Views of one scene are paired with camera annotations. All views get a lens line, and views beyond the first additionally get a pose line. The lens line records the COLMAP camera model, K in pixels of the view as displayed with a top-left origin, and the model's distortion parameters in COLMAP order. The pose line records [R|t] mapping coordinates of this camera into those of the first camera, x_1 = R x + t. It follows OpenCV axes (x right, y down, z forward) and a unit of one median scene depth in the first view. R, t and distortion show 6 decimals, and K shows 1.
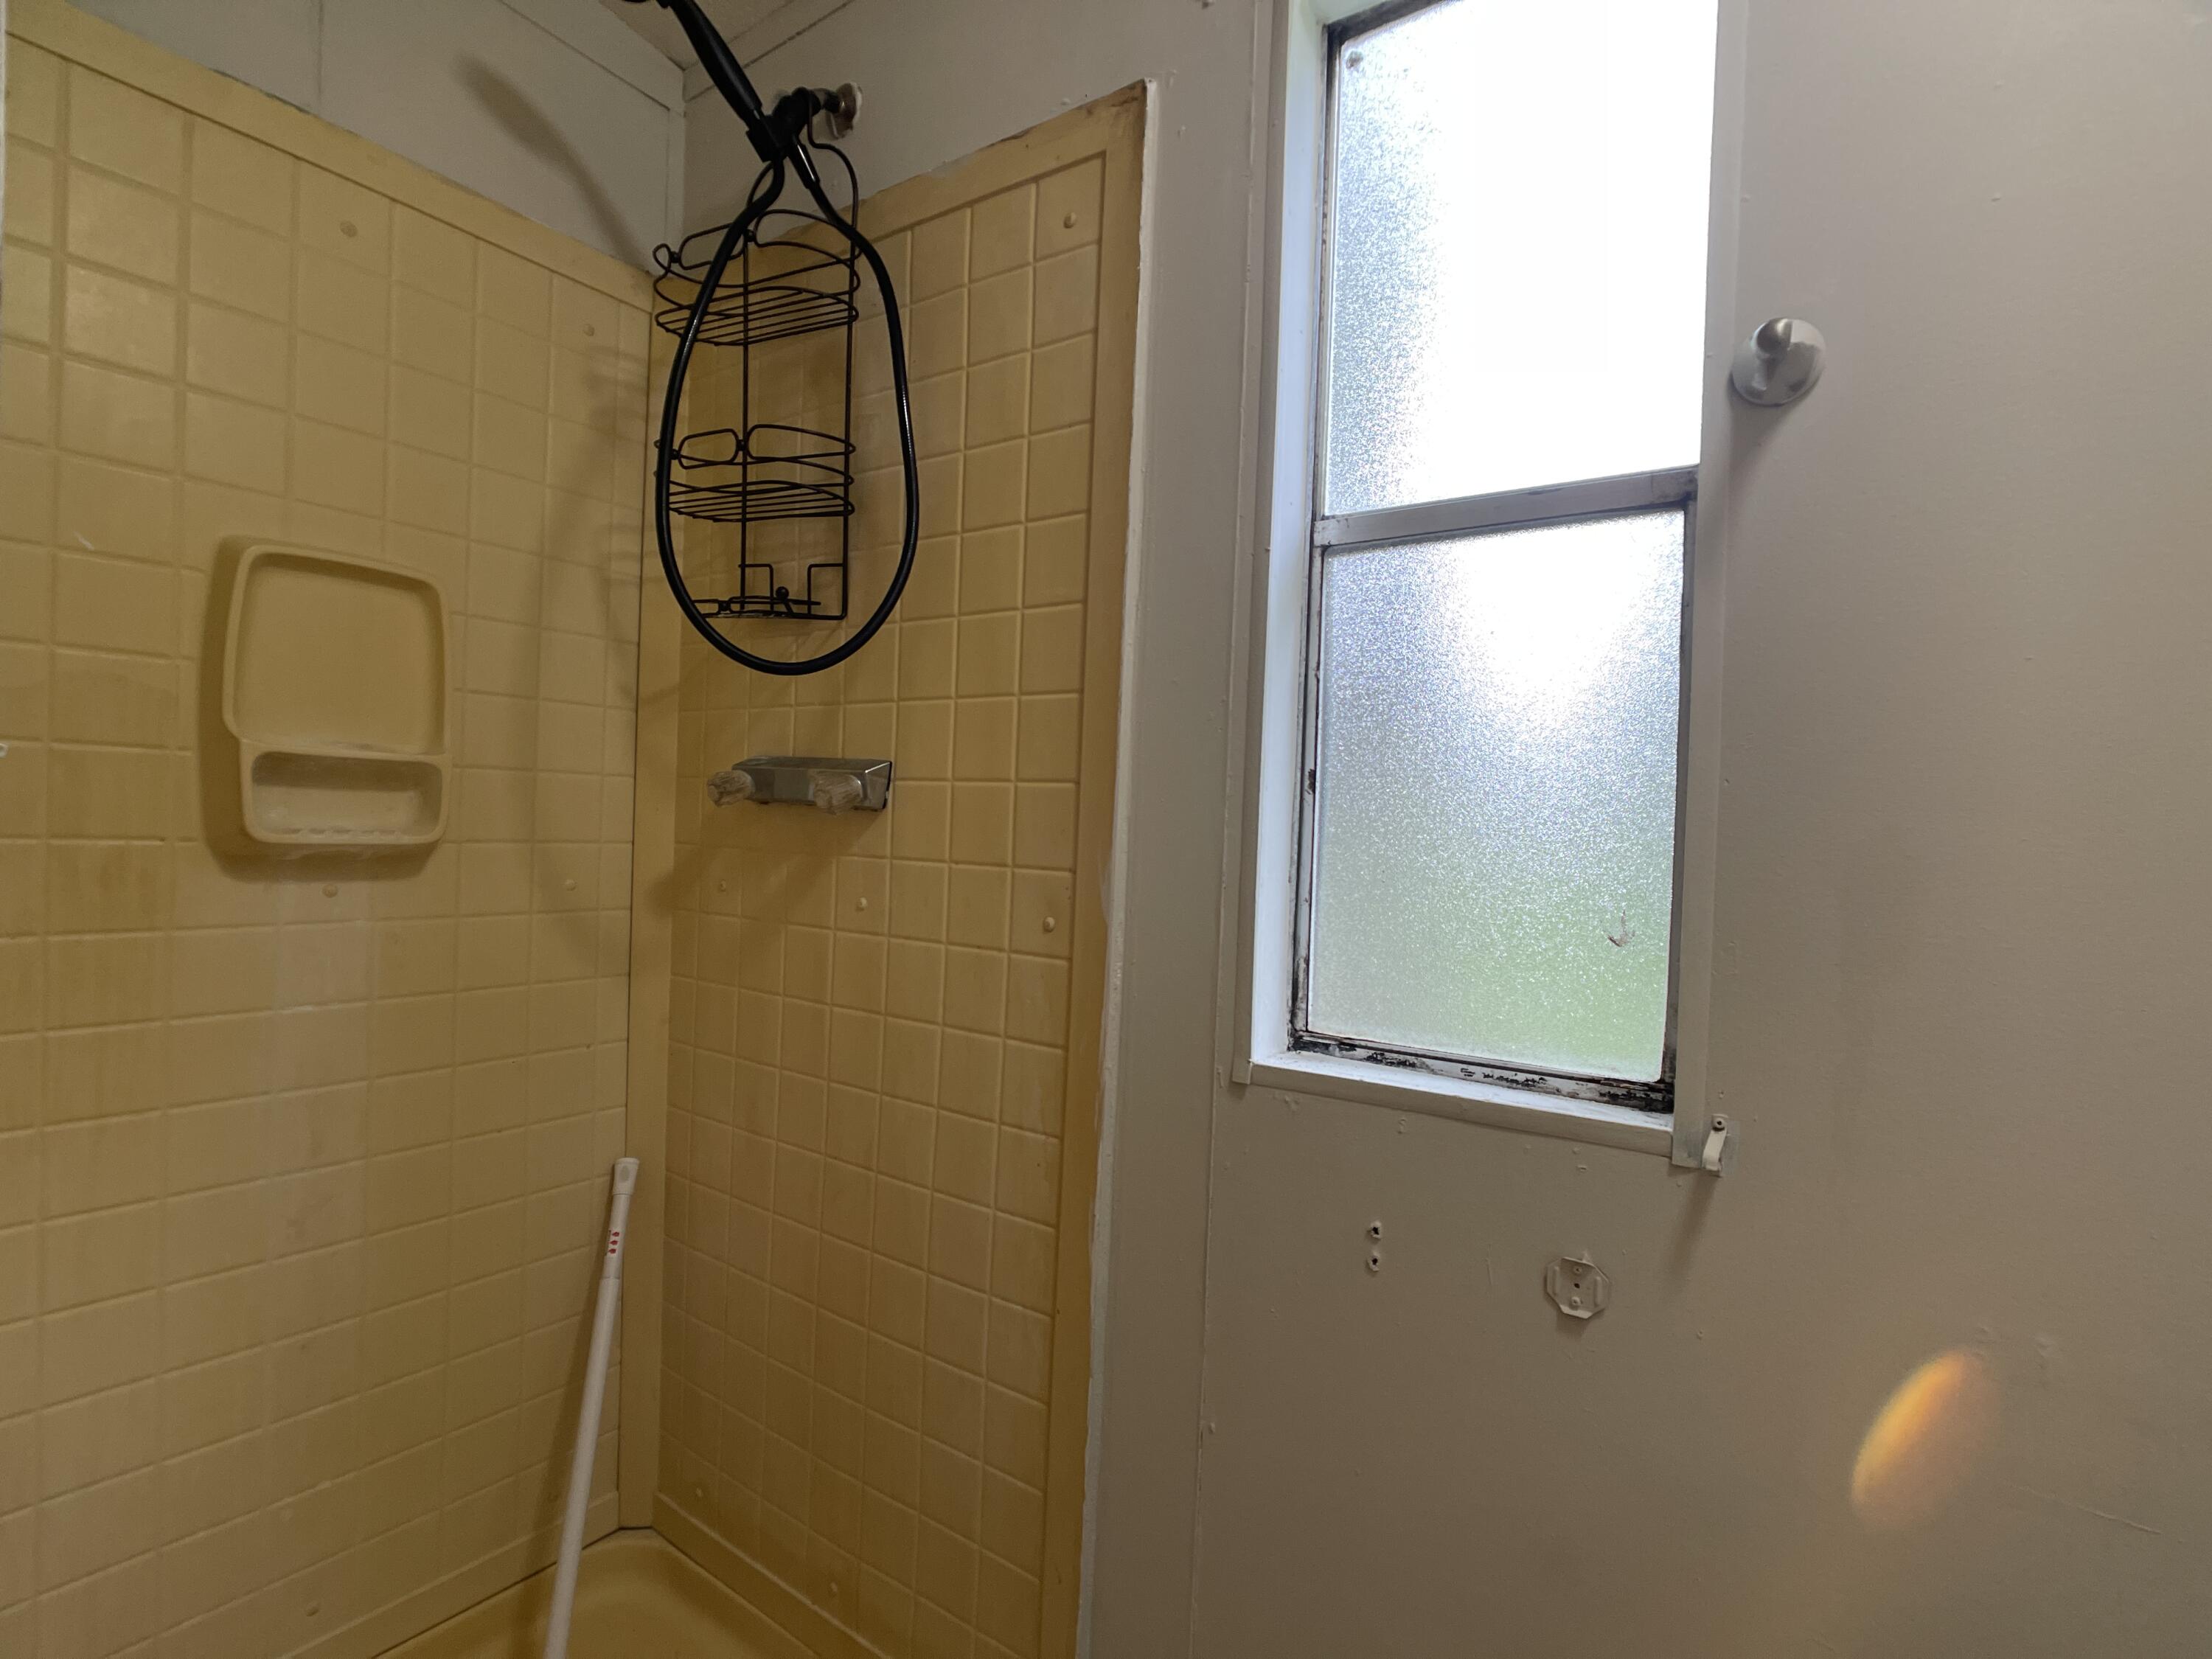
lens RADIAL K [[1087.6, 0, 1096.3], [0, 1087.6, 833.4], [0, 0, 1]] dist [-0.013539, 0.006579]
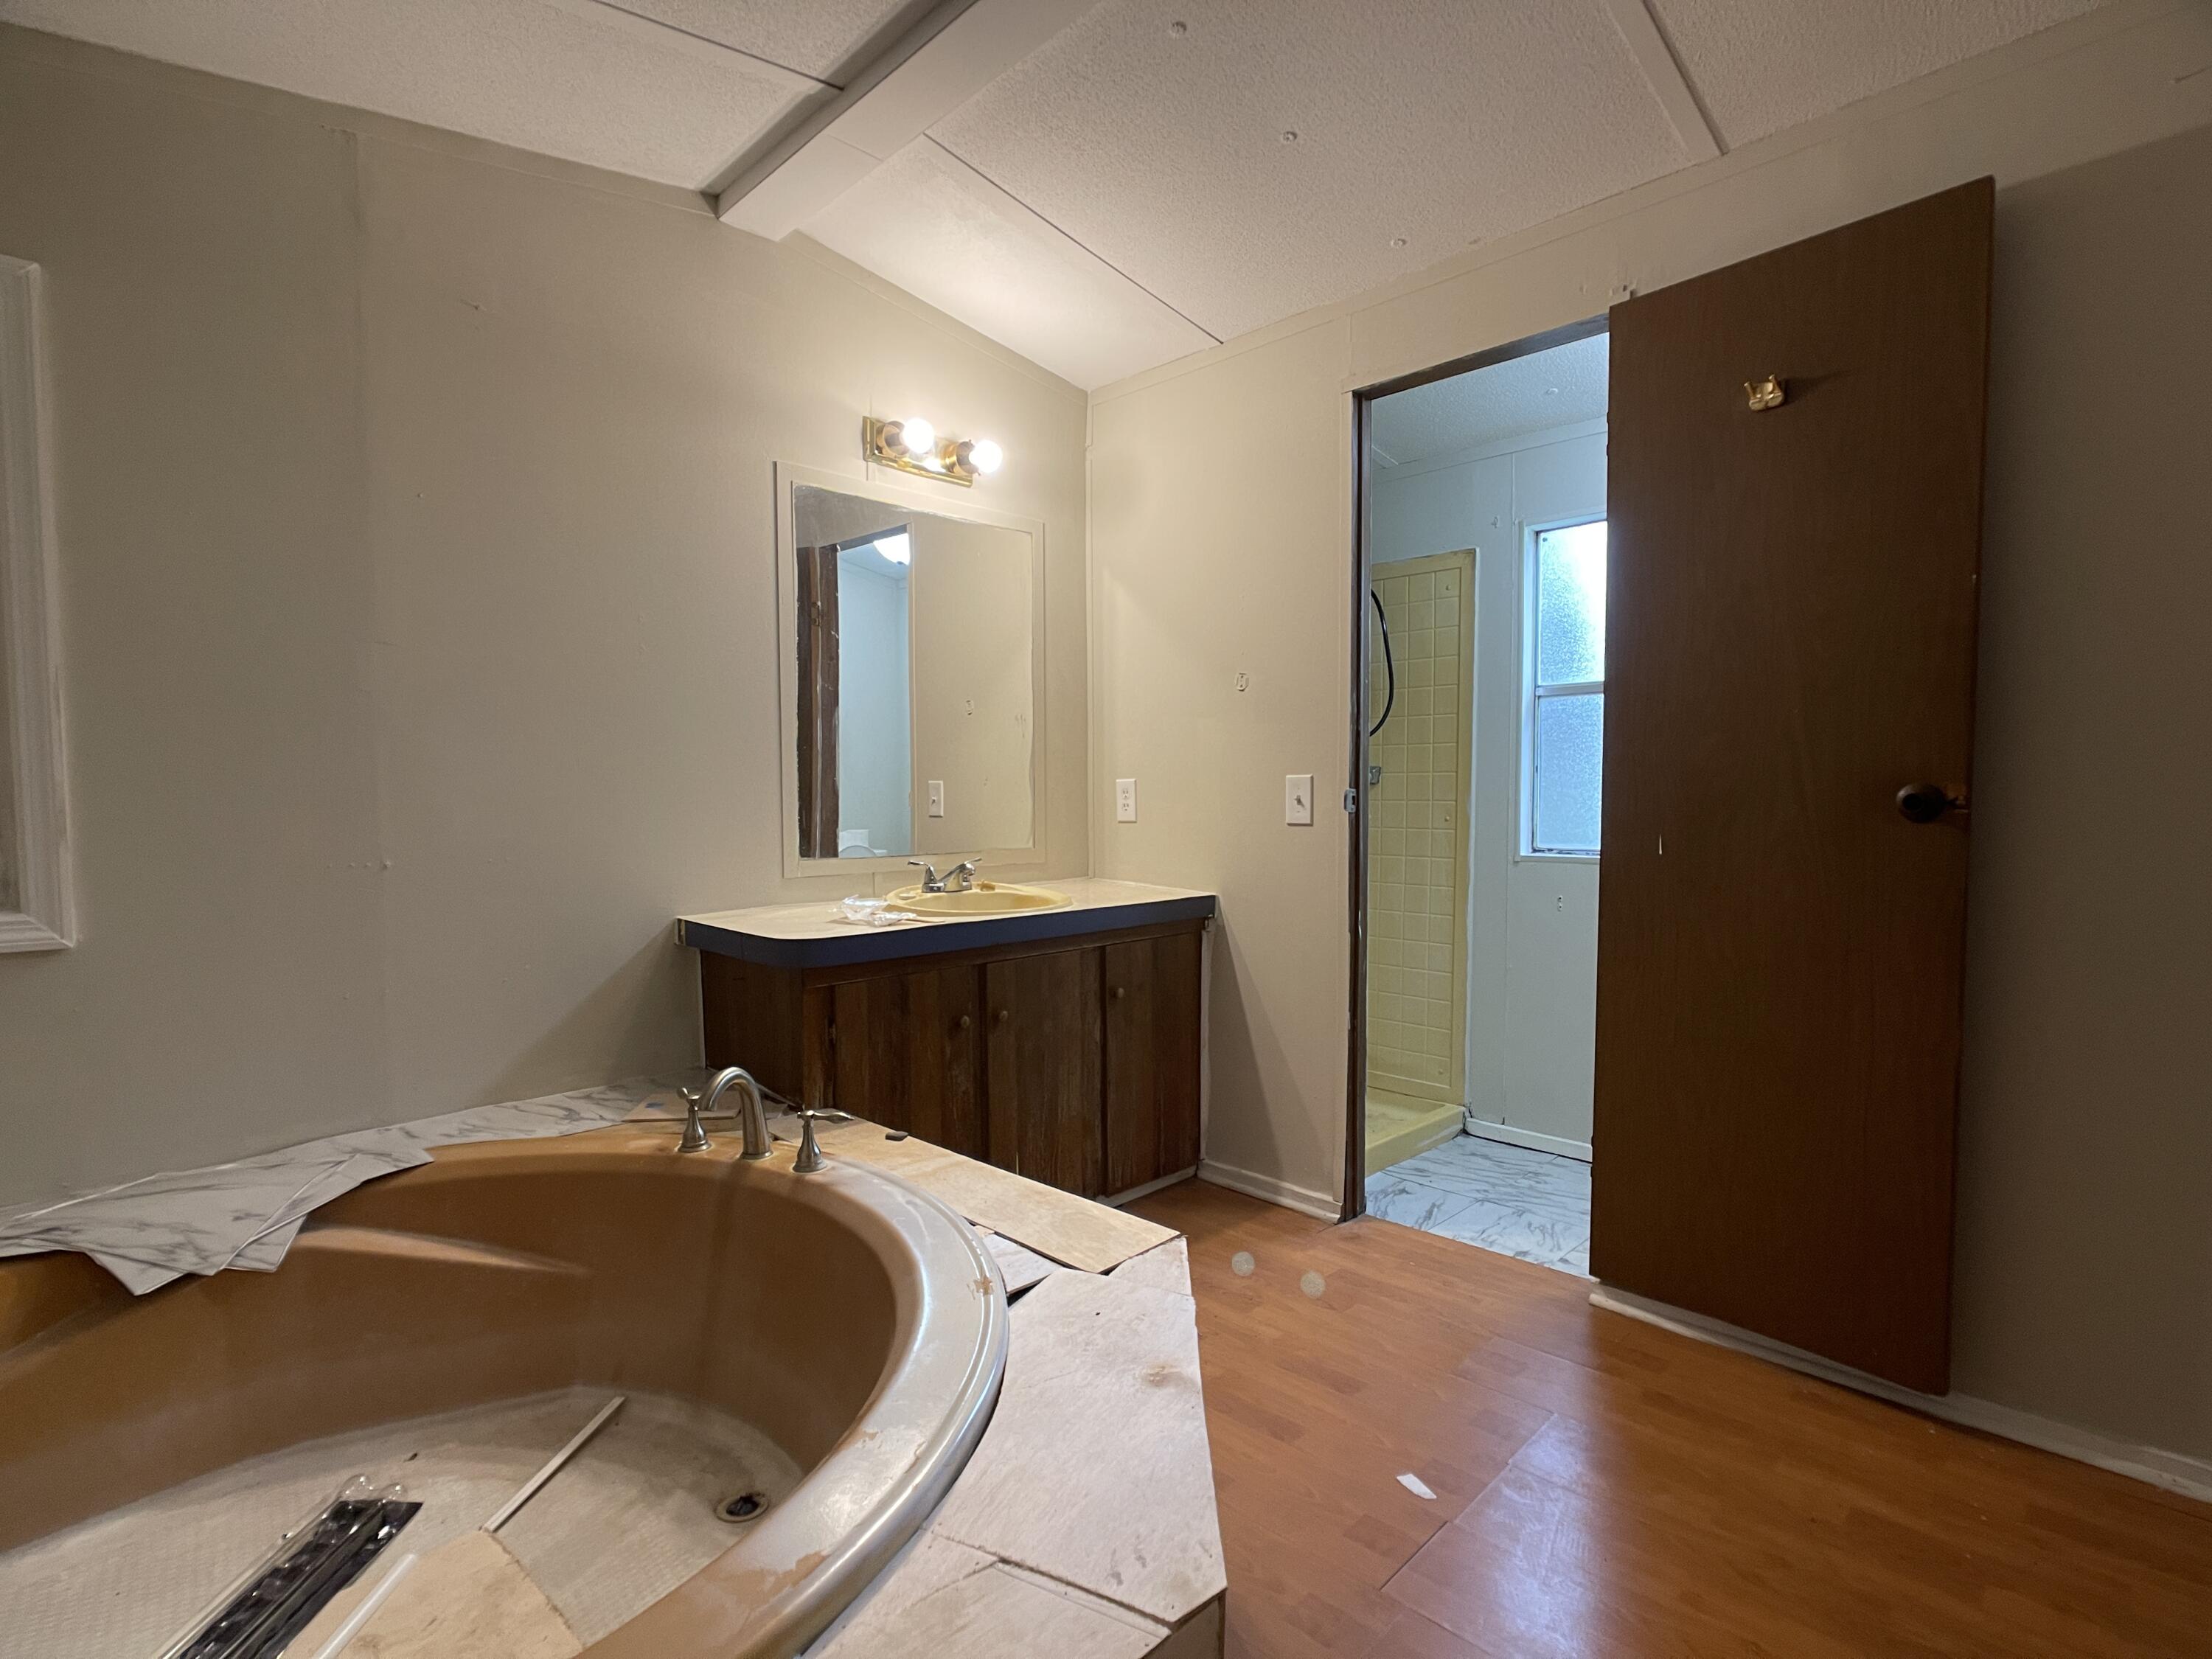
lens RADIAL K [[1087.6, 0, 1123.1], [0, 1087.6, 827.8], [0, 0, 1]] dist [-0.013539, 0.006579]
pose [[0.984293, -0.029664, -0.174032, -0.446026], [0.032914, 0.999333, 0.015819, 0.033667], [0.173447, -0.021298, 0.984613, -2.344709]]
